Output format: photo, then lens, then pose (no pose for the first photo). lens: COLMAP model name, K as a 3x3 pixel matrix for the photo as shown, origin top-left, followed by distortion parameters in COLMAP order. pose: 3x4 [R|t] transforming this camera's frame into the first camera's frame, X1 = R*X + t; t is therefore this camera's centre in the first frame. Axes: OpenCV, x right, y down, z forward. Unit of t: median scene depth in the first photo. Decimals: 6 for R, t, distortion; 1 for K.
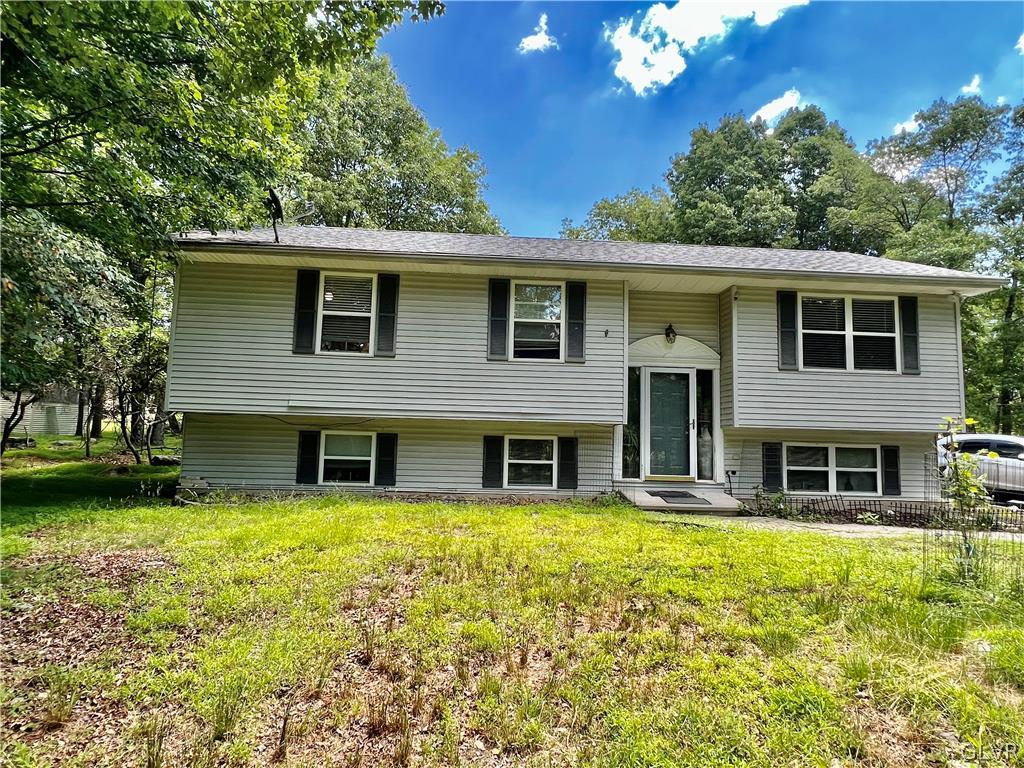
lens RADIAL K [[598.8, 0, 513.0], [0, 598.8, 386.6], [0, 0, 1]] dist [0.003490, -0.001635]
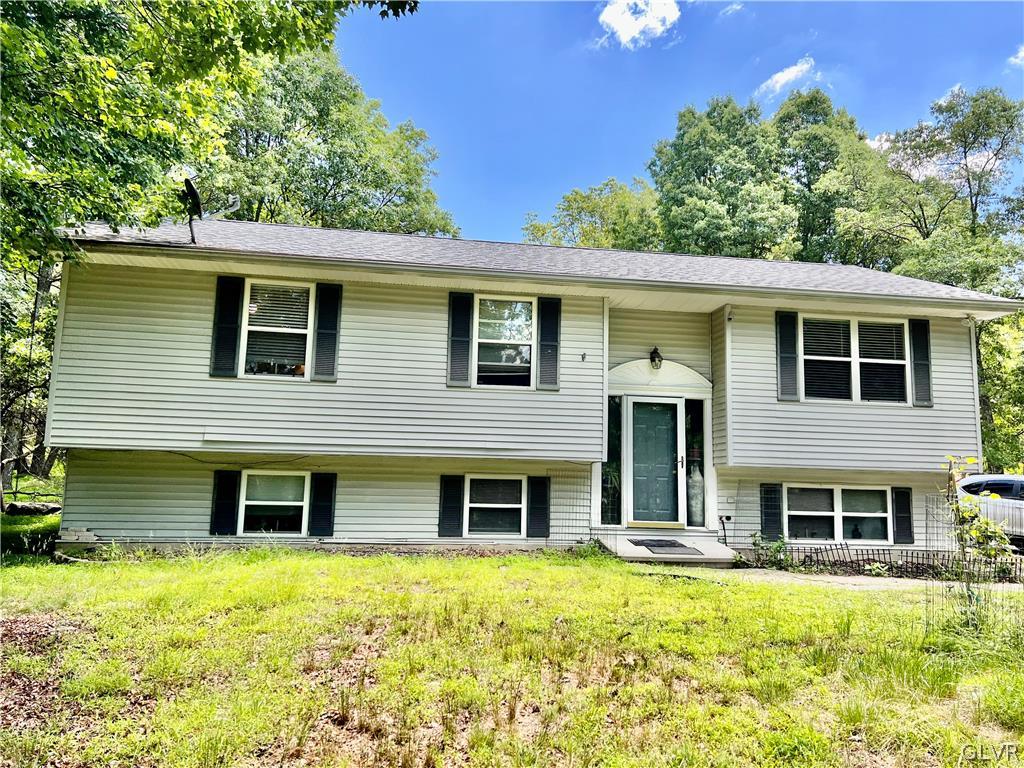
lens RADIAL K [[772.2, 0, 512.3], [0, 772.2, 380.0], [0, 0, 1]] dist [0.042981, -0.007018]
pose [[0.996700, 0.009375, 0.080632, -0.037602], [-0.006134, 0.999167, -0.040354, -0.009729], [-0.080944, 0.039726, 0.995927, -0.107238]]
